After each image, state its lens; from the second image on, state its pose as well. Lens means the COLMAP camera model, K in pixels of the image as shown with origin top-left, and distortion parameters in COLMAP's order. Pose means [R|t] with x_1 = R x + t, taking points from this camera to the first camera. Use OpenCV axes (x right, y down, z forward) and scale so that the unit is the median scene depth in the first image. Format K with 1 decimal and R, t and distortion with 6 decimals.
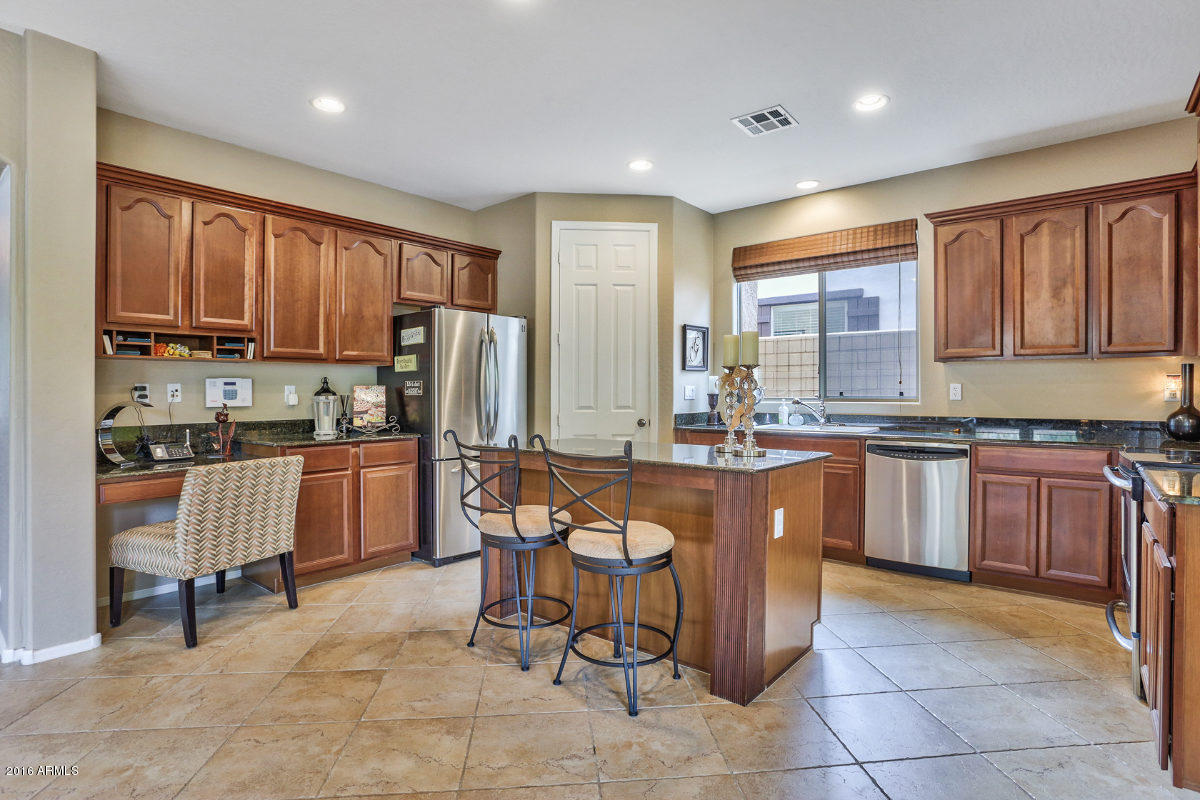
lens RADIAL K [[596.8, 0, 600.0], [0, 596.8, 400.0], [0, 0, 1]] dist [-0.067427, 0.030450]
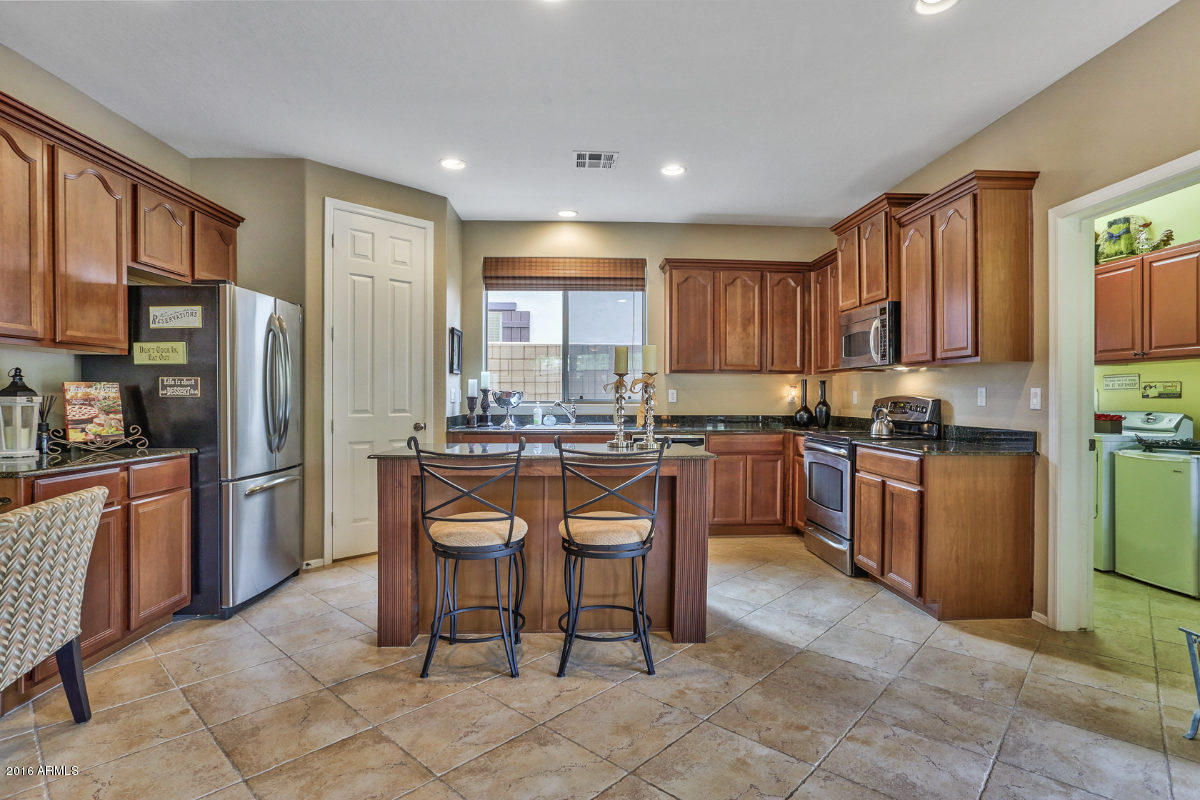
lens RADIAL K [[603.5, 0, 603.9], [0, 603.5, 400.5], [0, 0, 1]] dist [-0.066915, 0.032254]
pose [[0.745846, 0.000811, 0.666118, -0.418026], [0.003540, 0.999980, -0.005180, 0.002443], [-0.666109, 0.006221, 0.745828, 0.097818]]
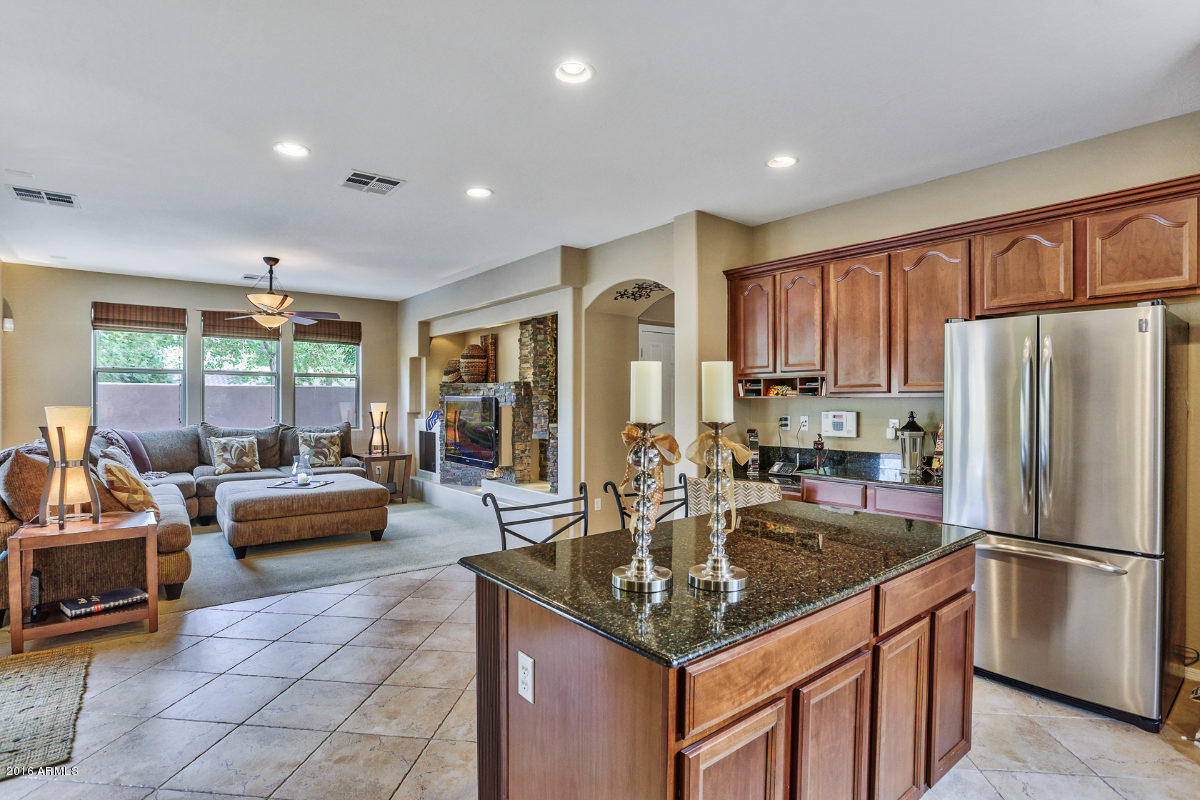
lens RADIAL K [[603.5, 0, 603.9], [0, 603.5, 400.5], [0, 0, 1]] dist [-0.066915, 0.032254]
pose [[-0.194112, -0.000486, -0.980979, 0.538125], [-0.016848, 0.999854, 0.002839, -0.049374], [0.980835, 0.017078, -0.194092, 0.705763]]
